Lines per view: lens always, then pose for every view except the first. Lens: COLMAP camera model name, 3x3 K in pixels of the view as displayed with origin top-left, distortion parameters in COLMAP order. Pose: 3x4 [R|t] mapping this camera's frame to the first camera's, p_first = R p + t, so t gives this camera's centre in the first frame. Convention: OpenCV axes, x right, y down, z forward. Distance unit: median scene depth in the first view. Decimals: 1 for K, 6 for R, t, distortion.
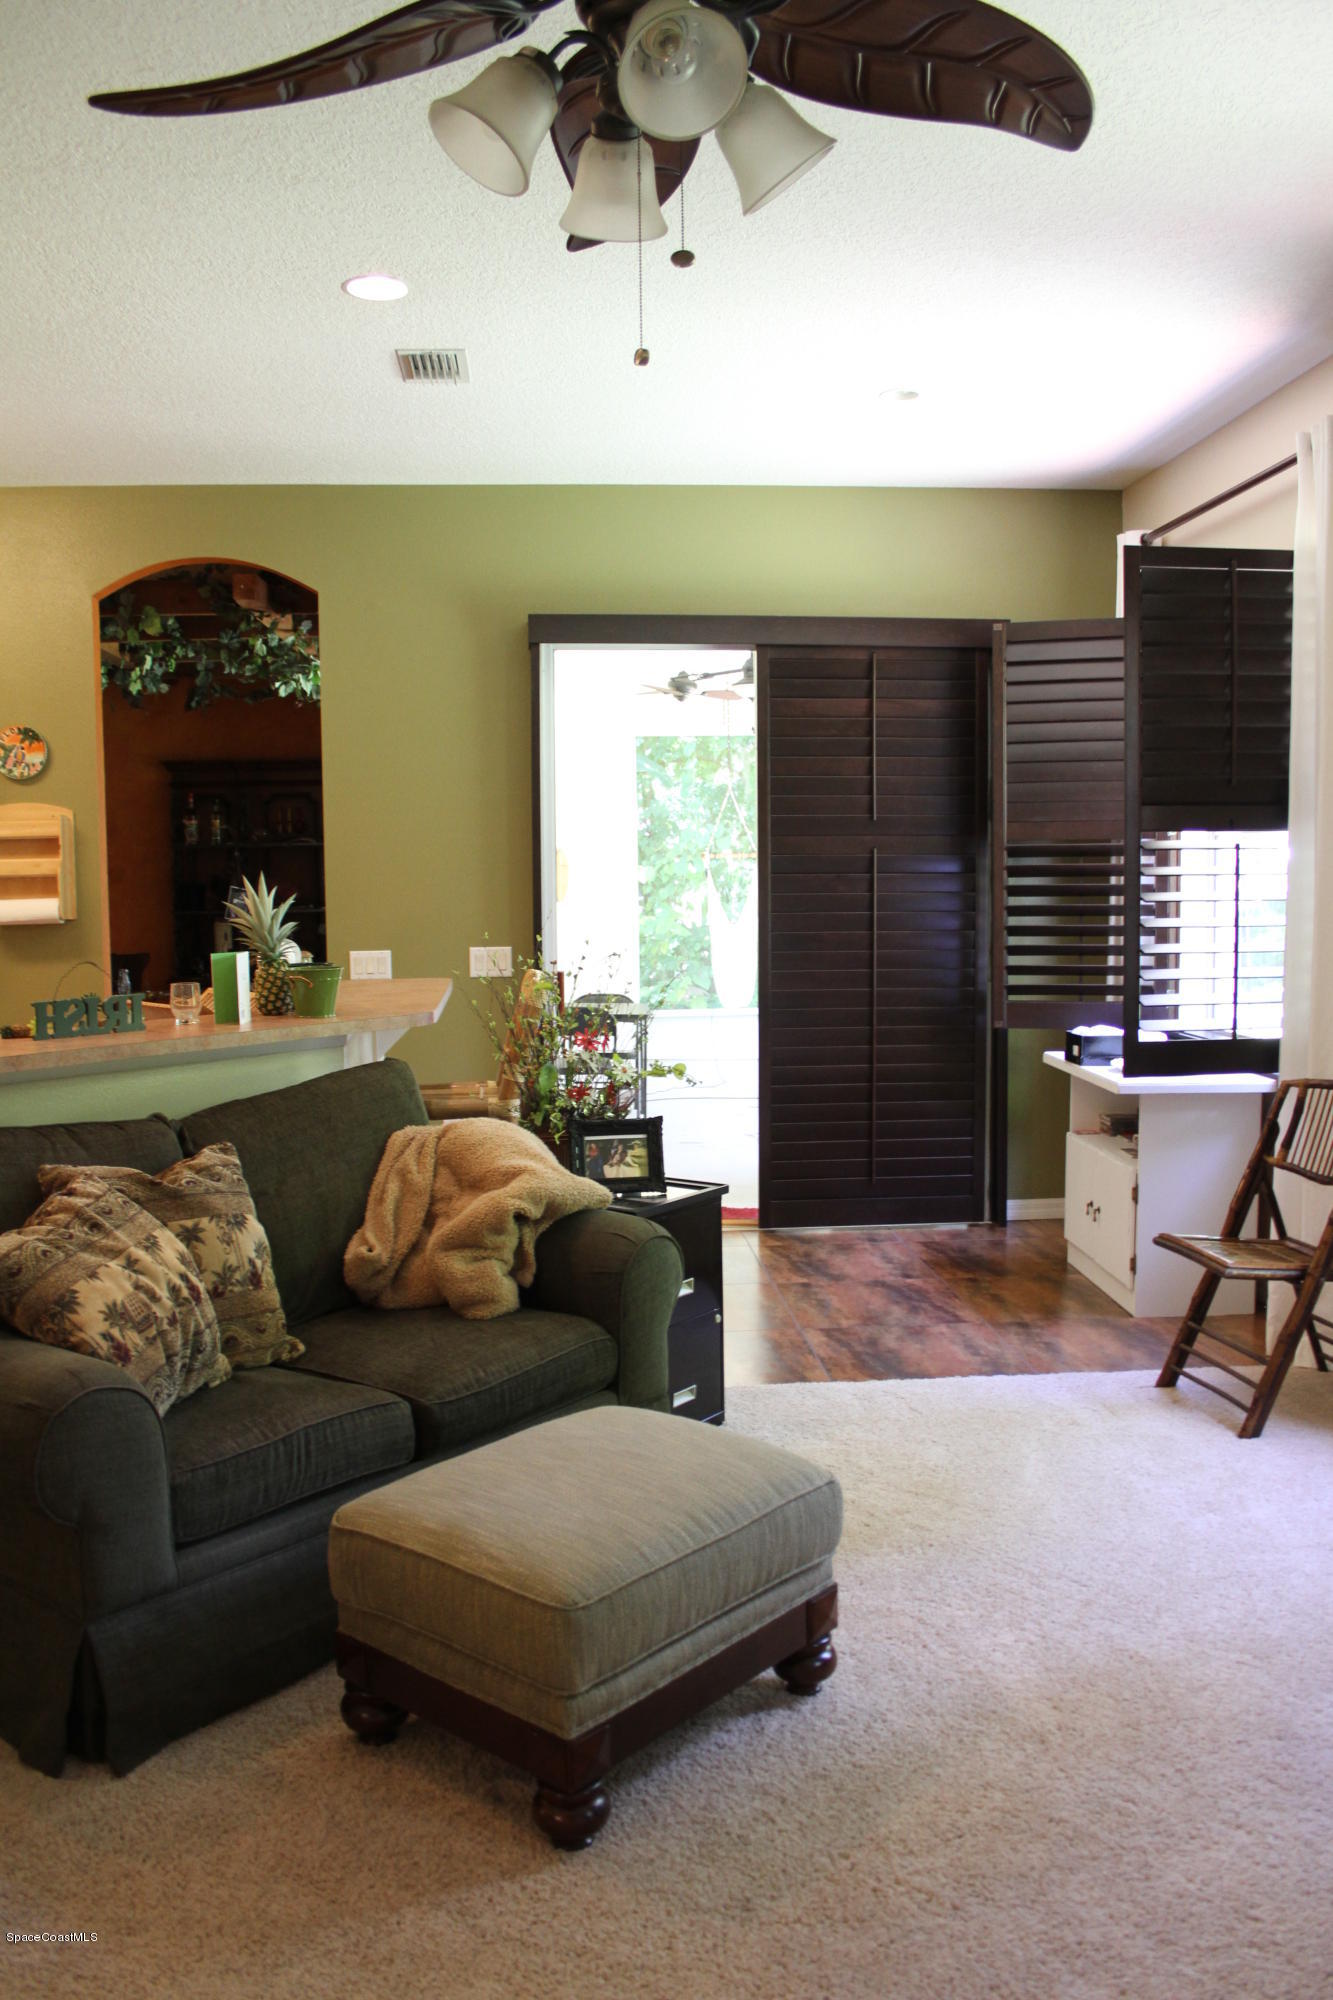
lens RADIAL K [[1654.3, 0, 664.1], [0, 1654.3, 1012.1], [0, 0, 1]] dist [-0.168706, 0.150679]
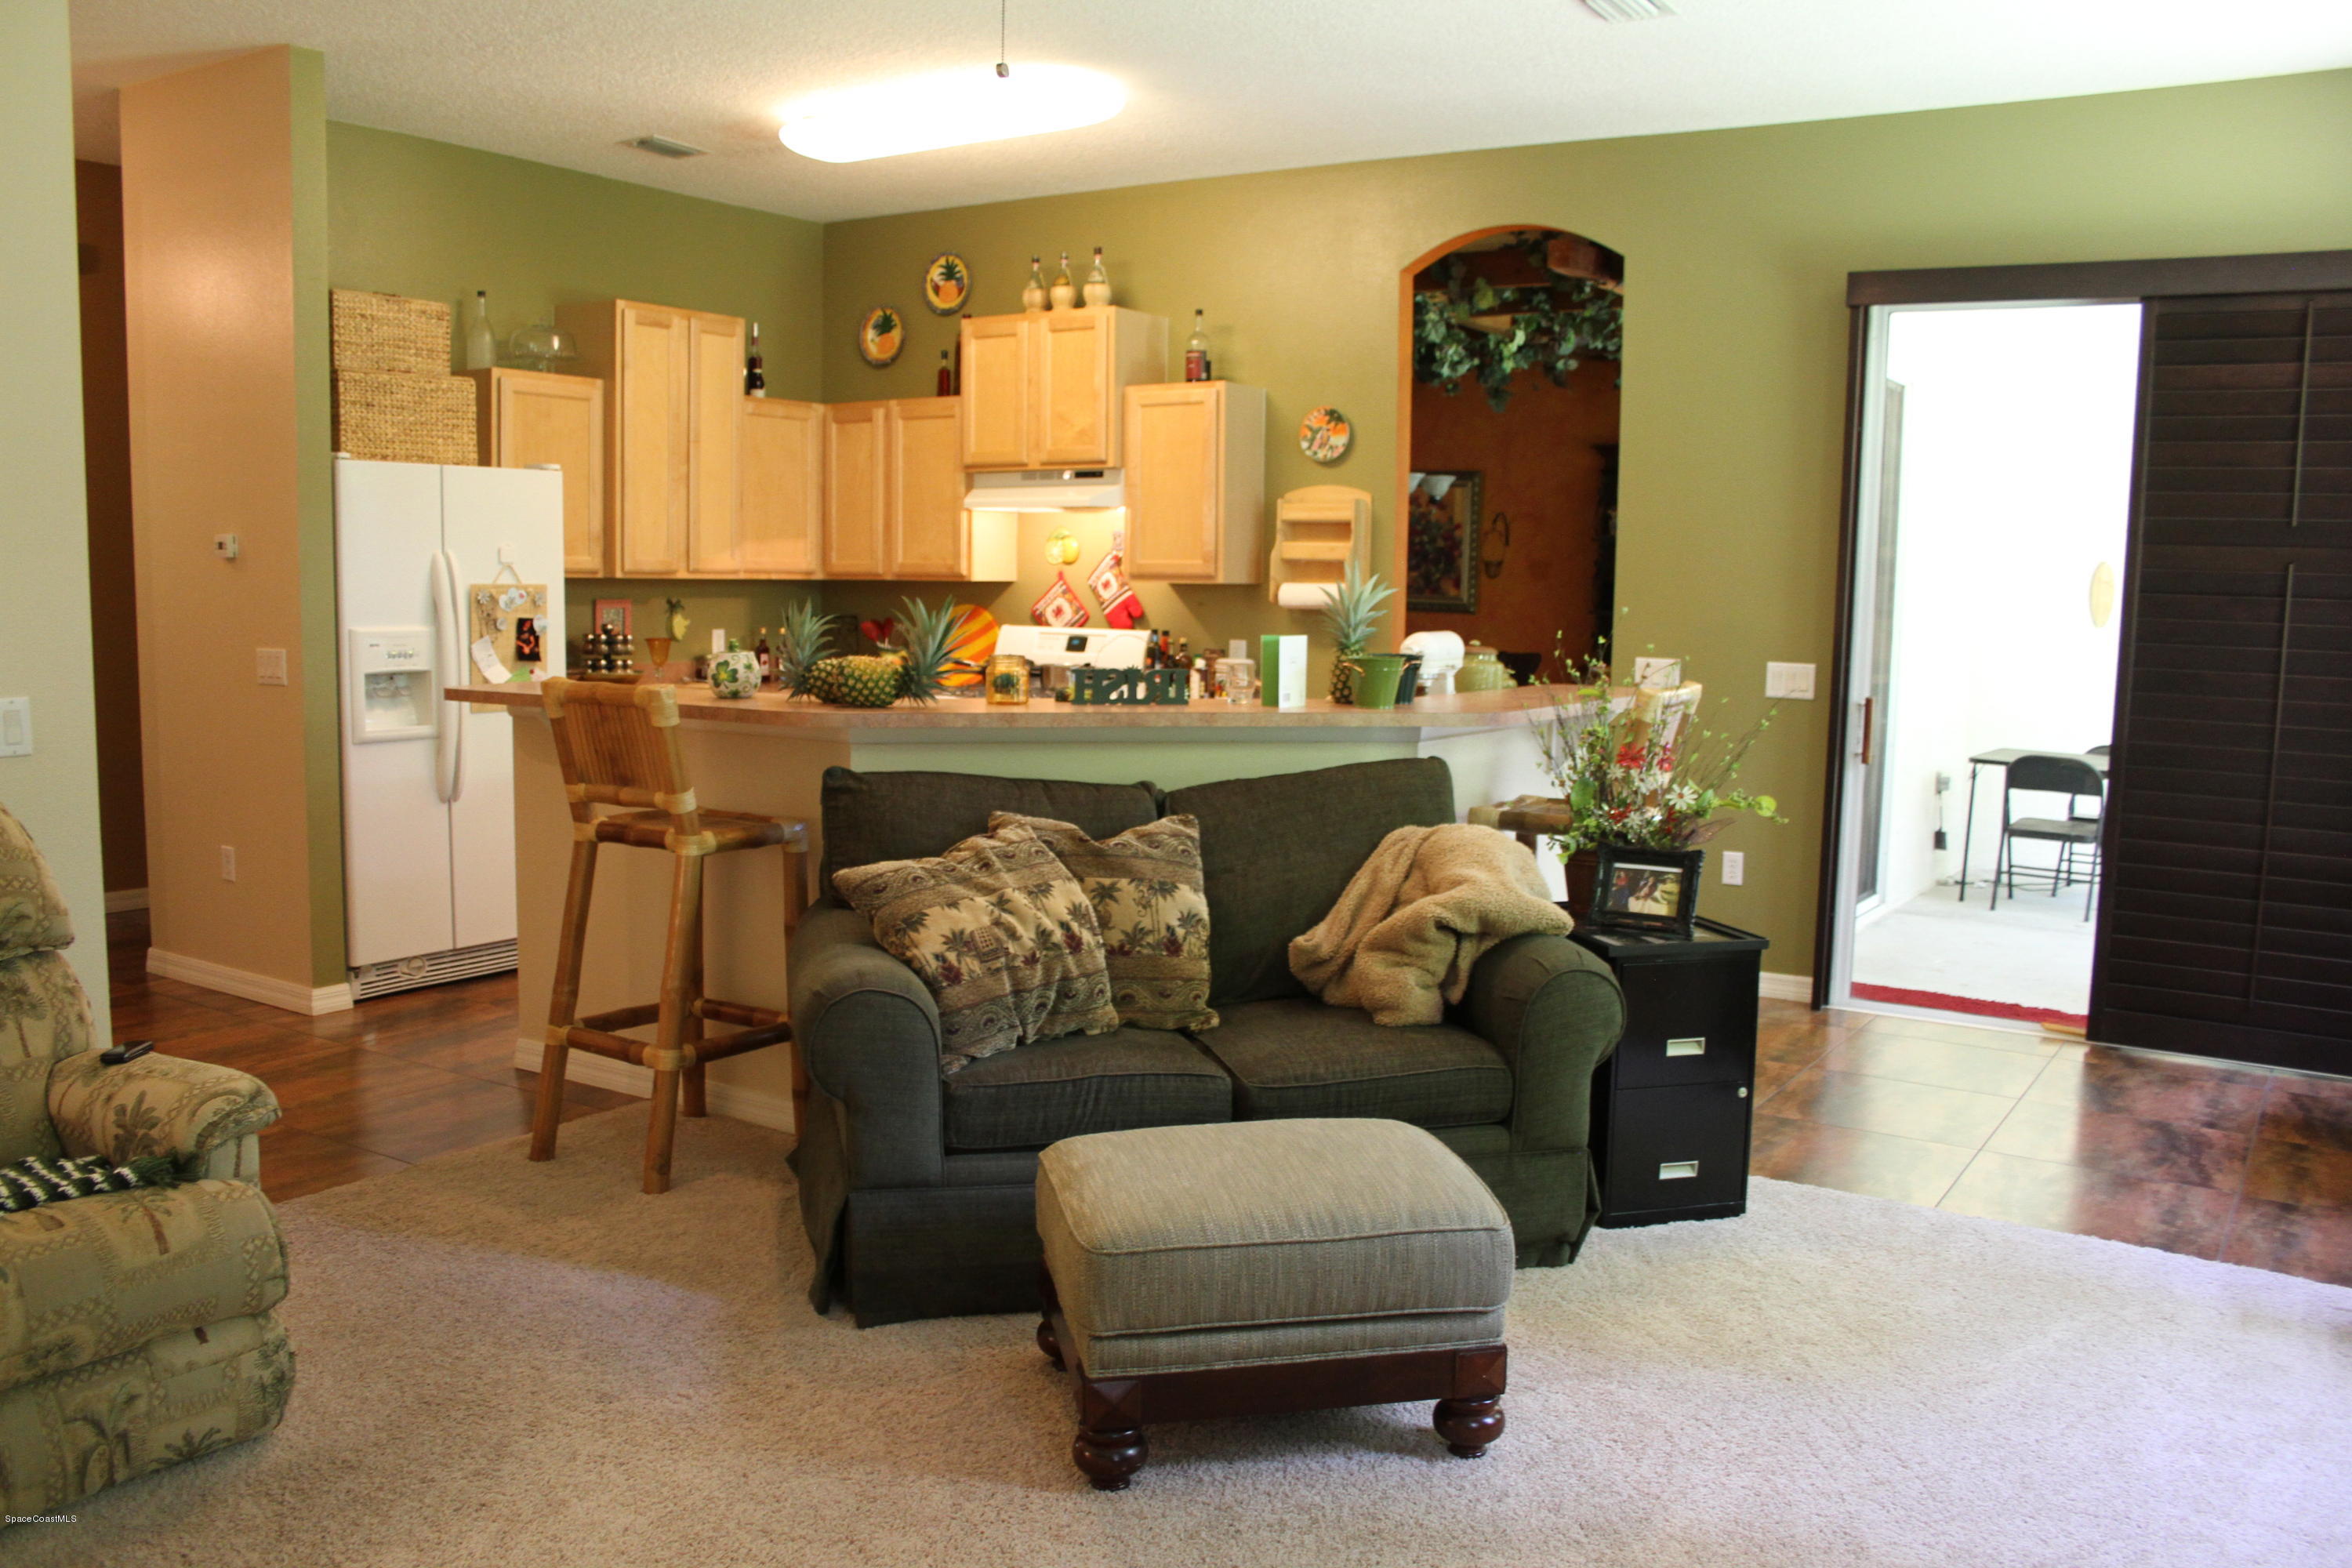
lens RADIAL K [[1945.5, 0, 1176.7], [0, 1945.5, 815.4], [0, 0, 1]] dist [-0.168706, 0.150679]
pose [[0.782640, 0.104331, -0.613669, 0.463324], [-0.082095, 0.994543, 0.064384, 0.002152], [0.617037, -0.000010, 0.786934, 0.033612]]
